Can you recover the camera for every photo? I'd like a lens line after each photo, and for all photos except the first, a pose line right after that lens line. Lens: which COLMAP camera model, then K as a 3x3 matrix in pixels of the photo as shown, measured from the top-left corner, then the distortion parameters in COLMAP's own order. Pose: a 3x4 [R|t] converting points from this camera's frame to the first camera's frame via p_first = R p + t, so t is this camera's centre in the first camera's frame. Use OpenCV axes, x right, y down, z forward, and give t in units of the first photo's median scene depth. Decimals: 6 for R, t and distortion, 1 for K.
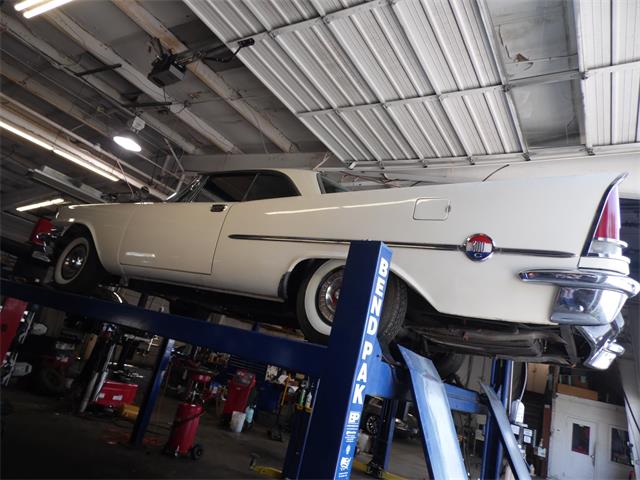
lens RADIAL K [[431.6, 0, 320.9], [0, 431.6, 235.7], [0, 0, 1]] dist [0.005112, -0.004565]
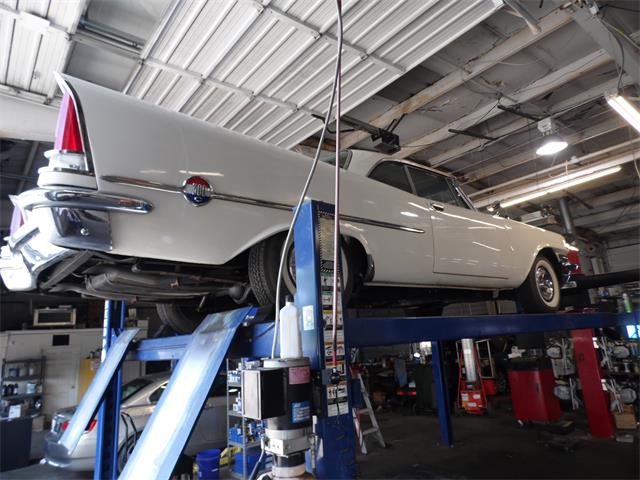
lens RADIAL K [[431.6, 0, 320.9], [0, 431.6, 235.7], [0, 0, 1]] dist [0.005112, -0.004565]
pose [[-0.343817, -0.412012, -0.843823, 0.465532], [0.254886, 0.823922, -0.506148, 0.307622], [0.903783, -0.389101, -0.178262, 0.655597]]
